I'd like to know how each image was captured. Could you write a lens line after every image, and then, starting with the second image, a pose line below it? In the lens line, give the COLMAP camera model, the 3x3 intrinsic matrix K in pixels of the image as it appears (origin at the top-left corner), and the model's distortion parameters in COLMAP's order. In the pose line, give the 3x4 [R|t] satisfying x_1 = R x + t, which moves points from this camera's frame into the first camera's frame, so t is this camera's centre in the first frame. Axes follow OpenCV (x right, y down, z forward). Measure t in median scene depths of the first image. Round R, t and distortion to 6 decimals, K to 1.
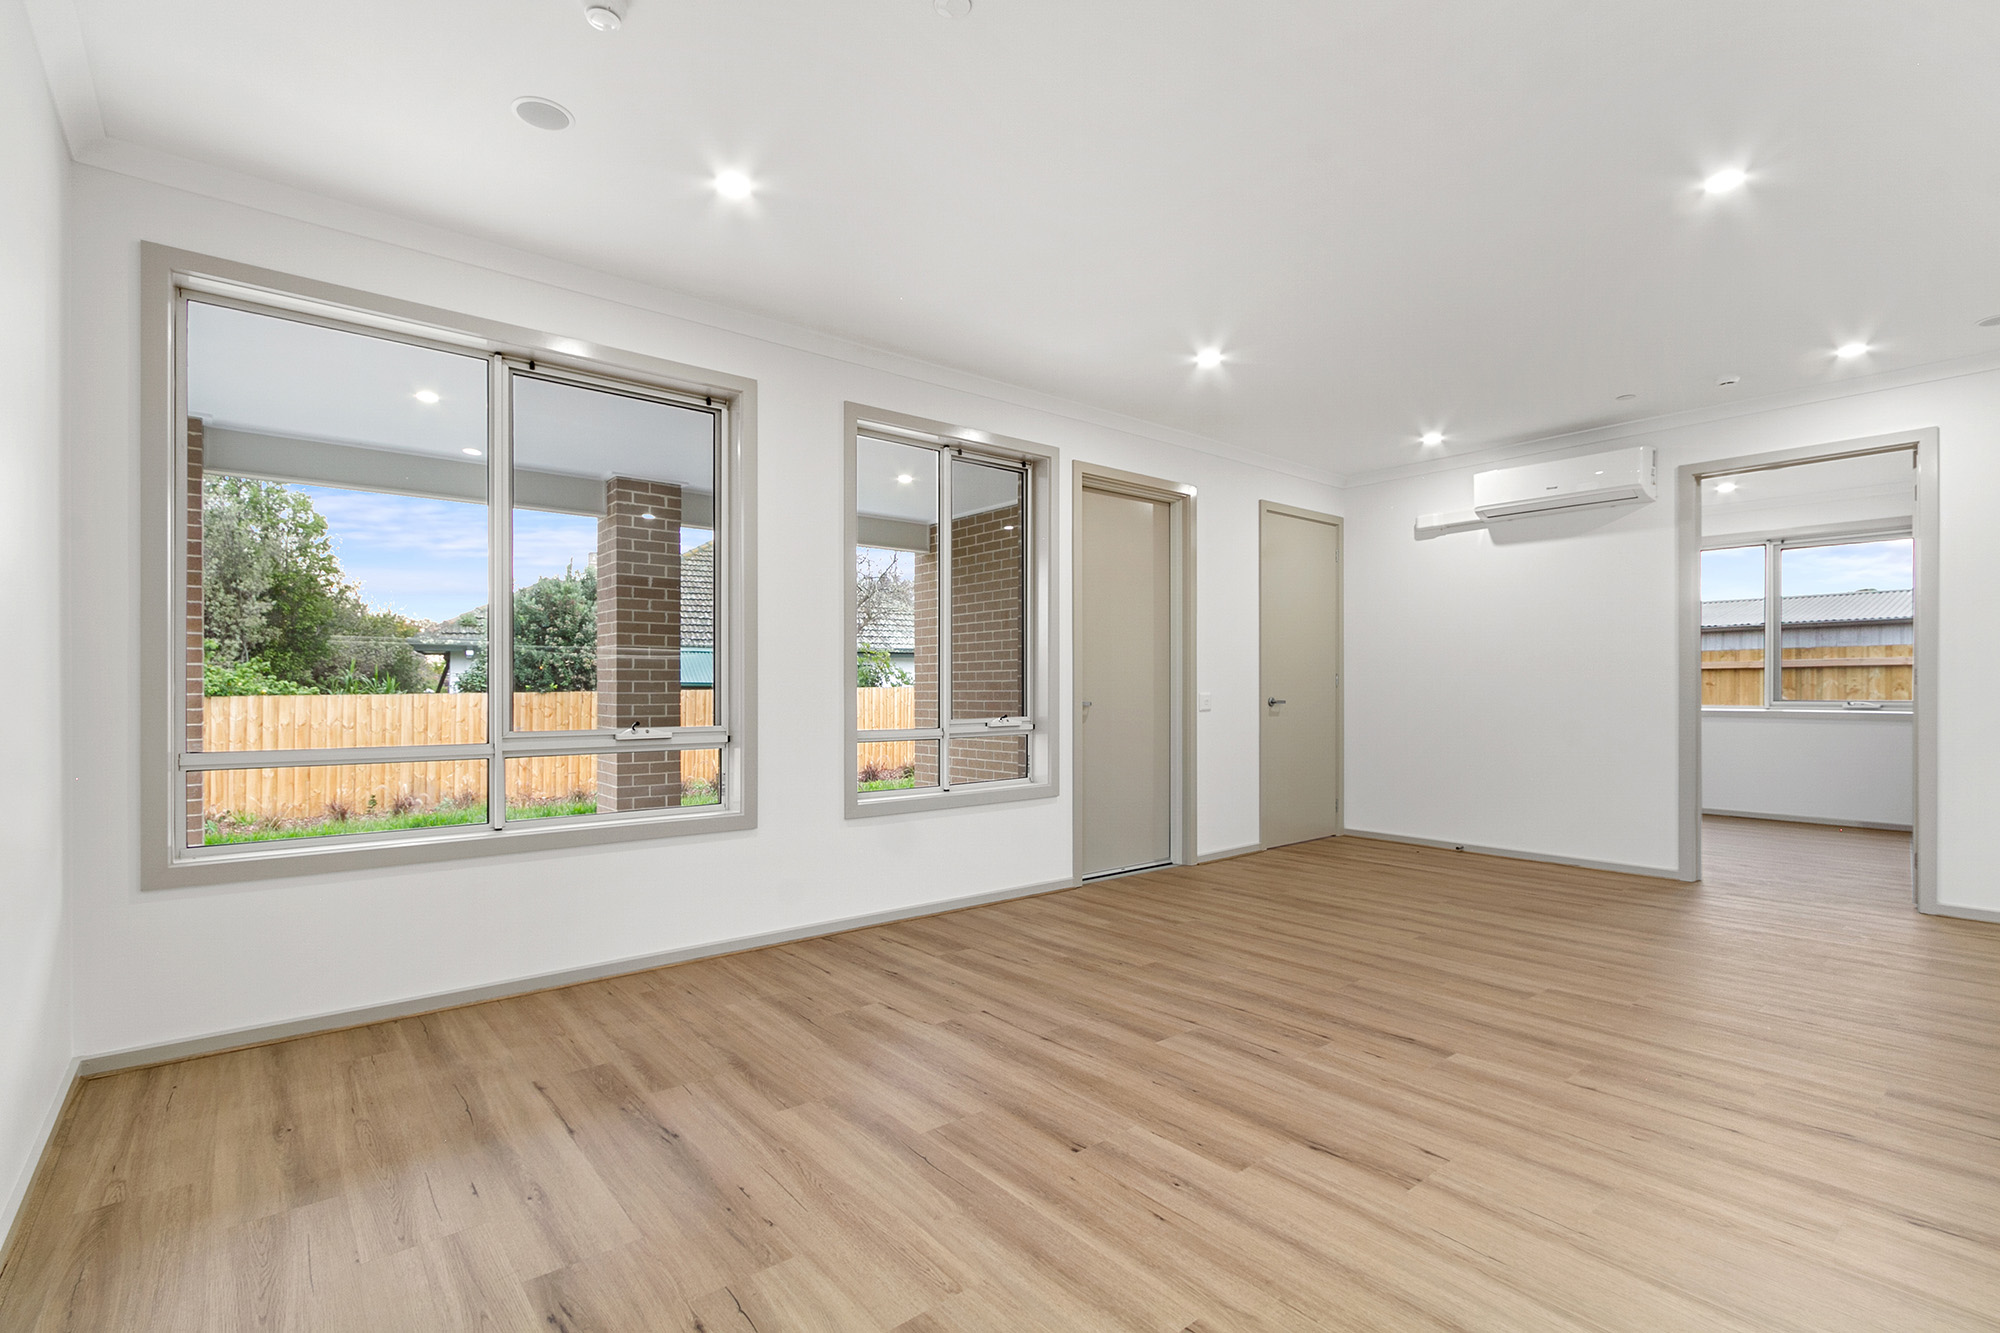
lens RADIAL K [[916.8, 0, 1007.4], [0, 916.8, 680.5], [0, 0, 1]] dist [0.002061, -0.000235]
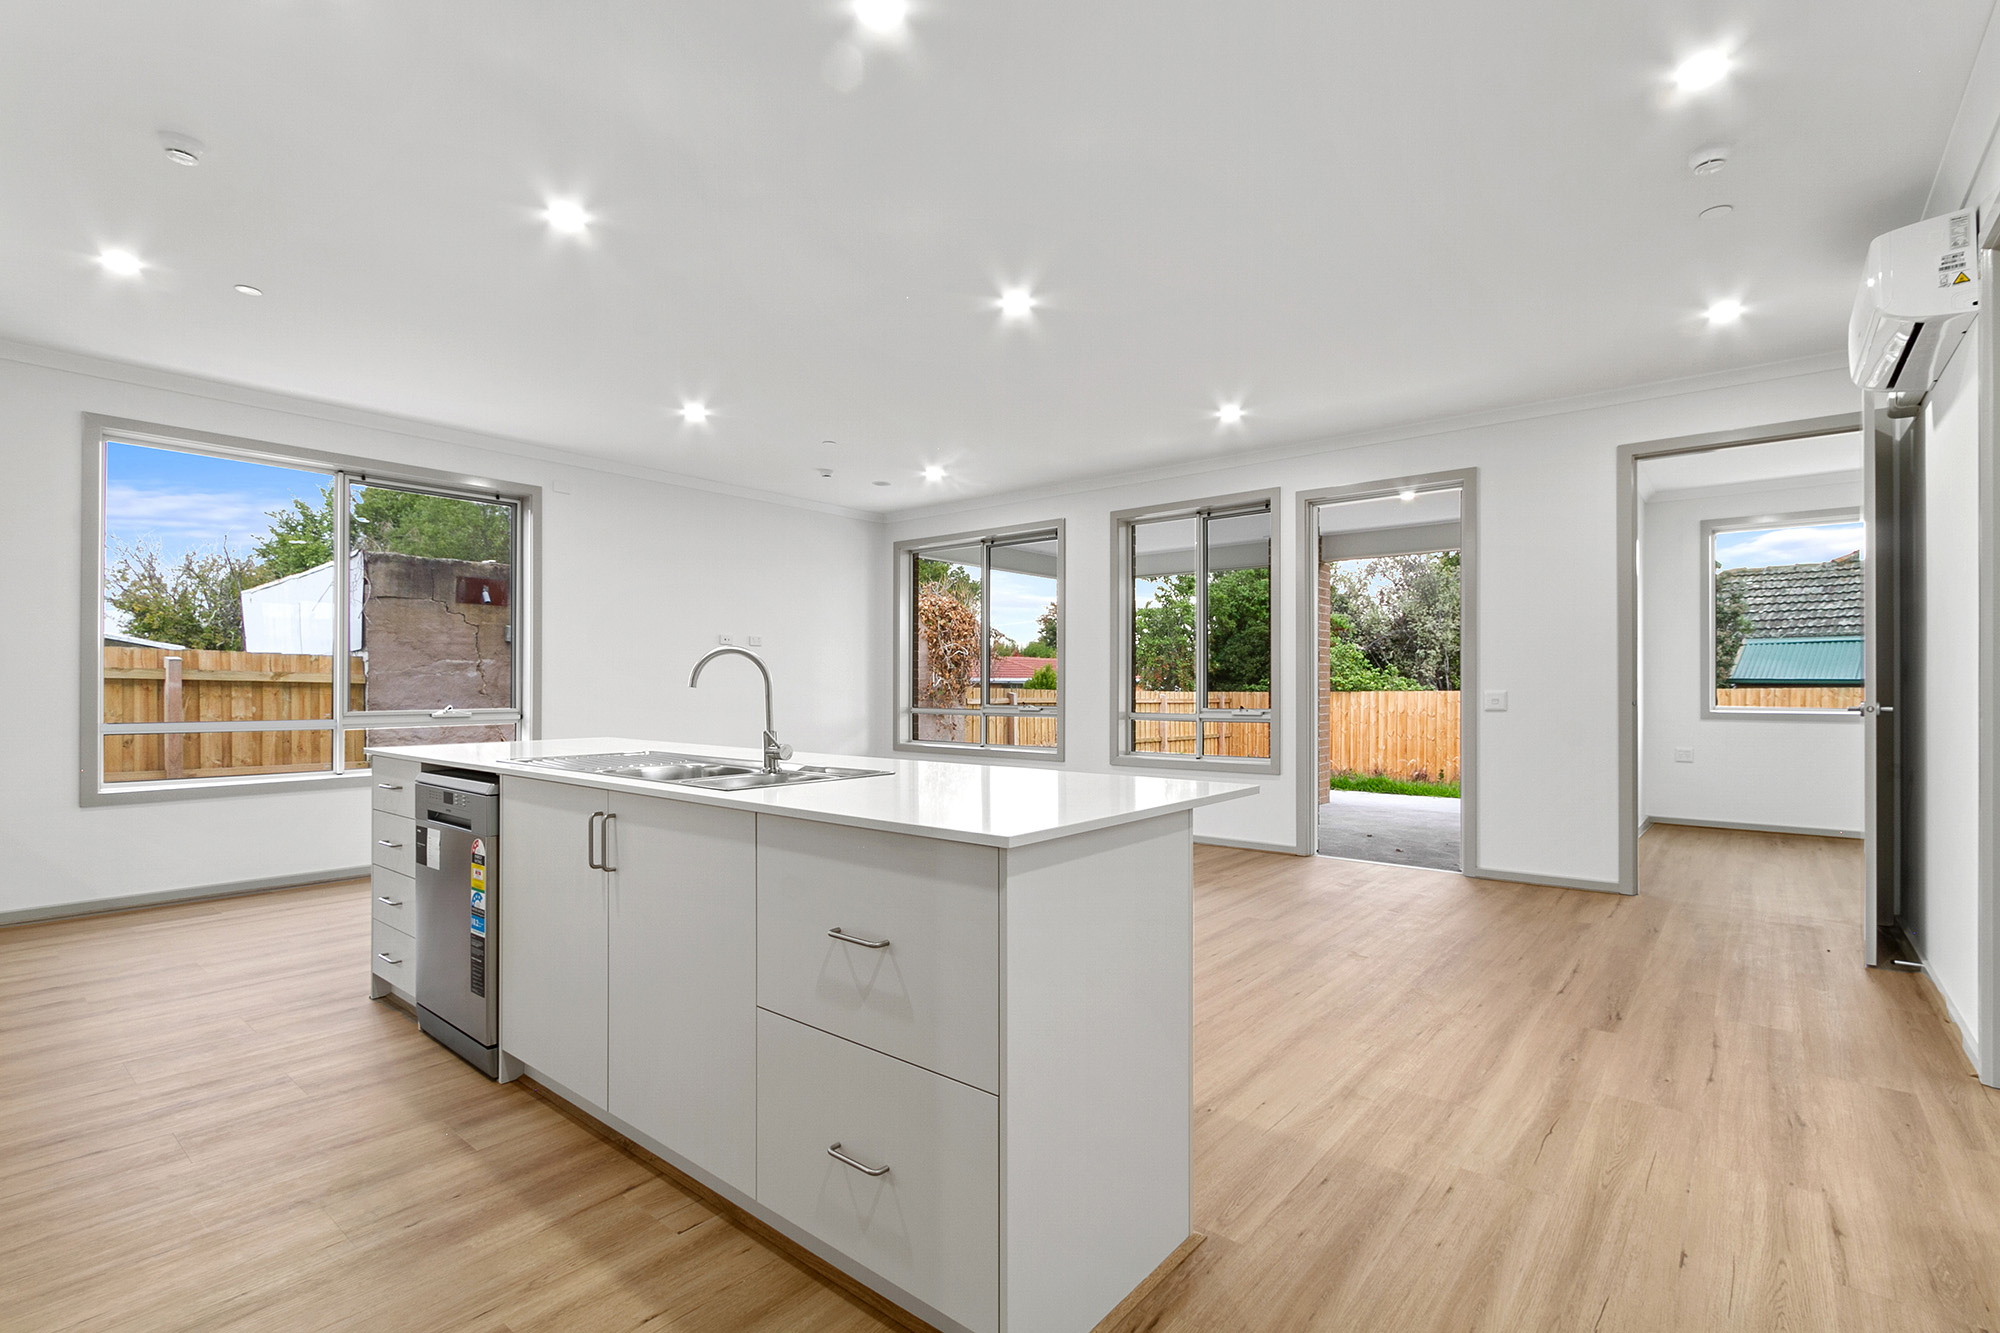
lens RADIAL K [[916.8, 0, 1005.0], [0, 916.8, 681.9], [0, 0, 1]] dist [0.002061, -0.000235]
pose [[0.188261, -0.004307, -0.982110, 0.764172], [0.008795, 0.999958, -0.002699, 0.001380], [0.982080, -0.008129, 0.188291, 0.269551]]
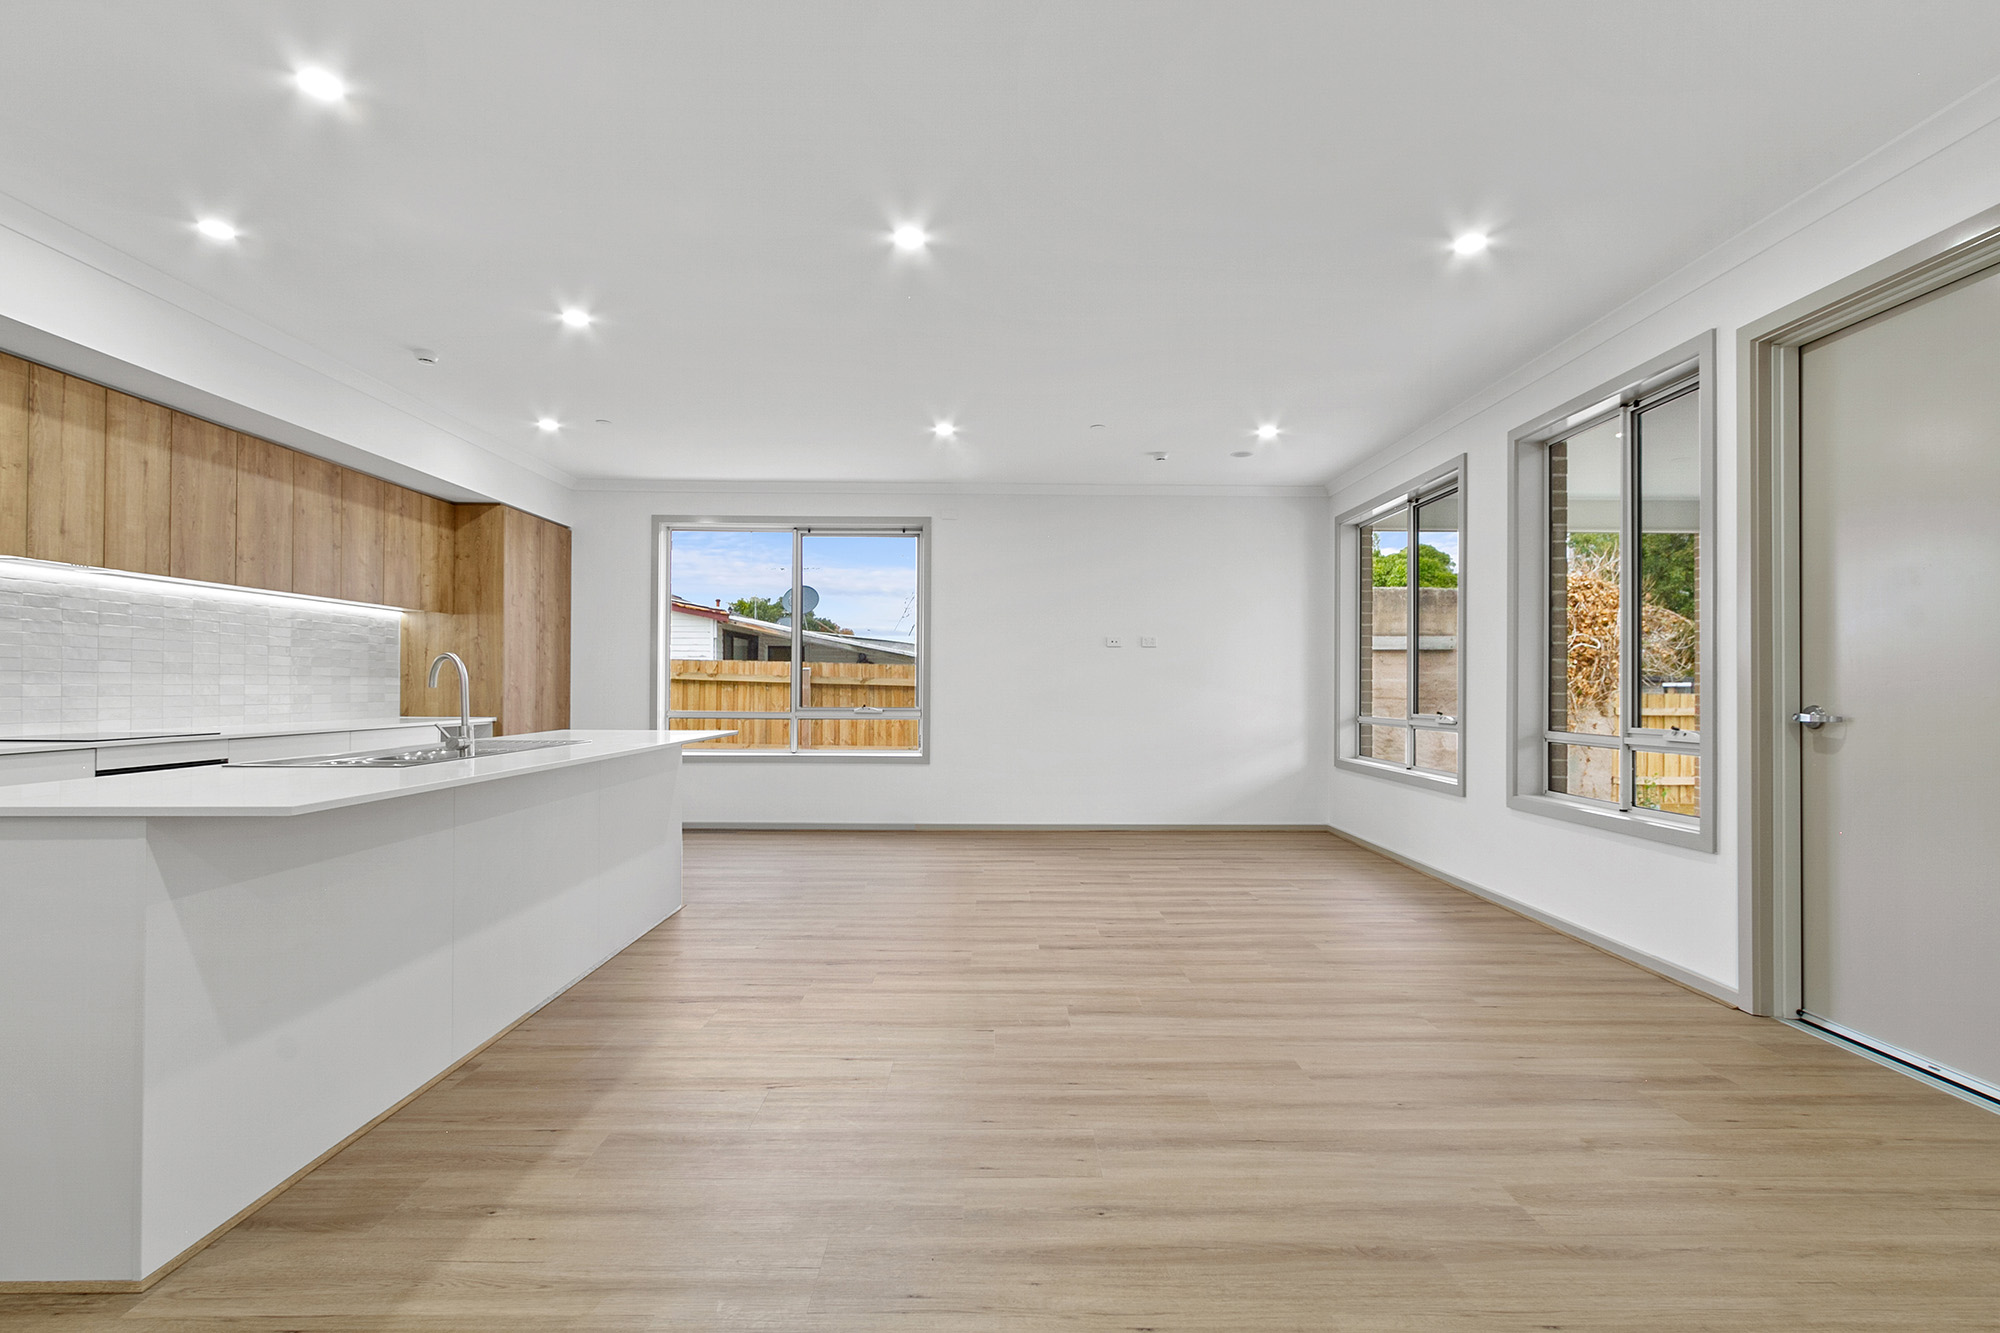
lens RADIAL K [[916.8, 0, 1001.0], [0, 916.8, 670.2], [0, 0, 1]] dist [0.002061, -0.000235]
pose [[-0.632342, -0.018346, -0.774472, 0.580433], [0.002637, 0.999663, -0.025834, 0.005774], [0.774685, -0.018378, -0.632080, 0.662716]]
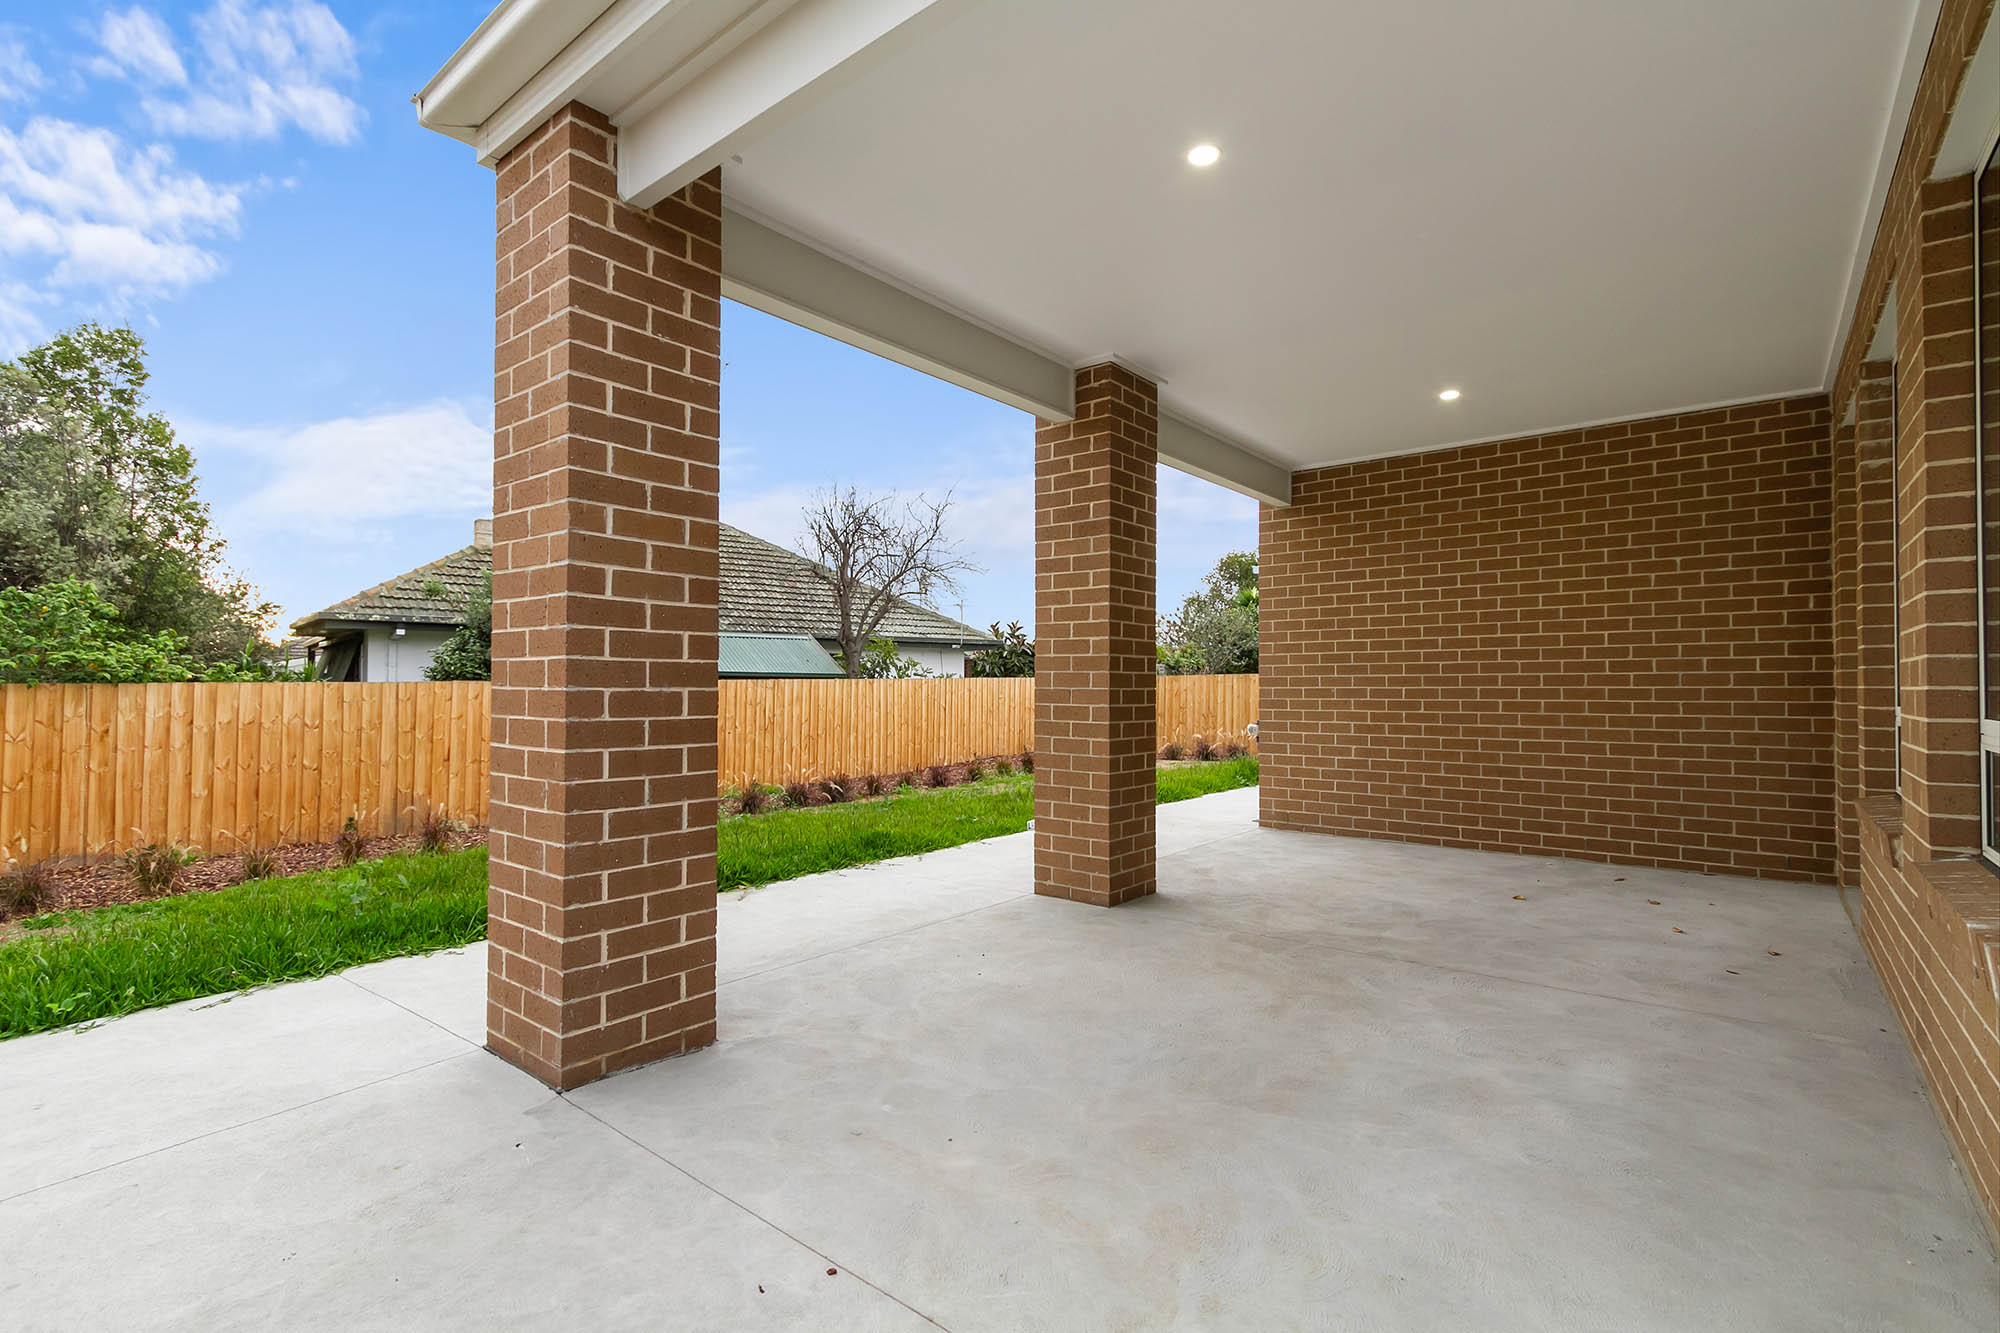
lens RADIAL K [[916.8, 0, 998.6], [0, 916.8, 668.7], [0, 0, 1]] dist [0.002061, -0.000235]
pose [[0.980203, 0.006287, 0.197895, -0.541248], [-0.004644, 0.999951, -0.008764, 0.014416], [-0.197940, 0.007671, 0.980184, 0.277413]]
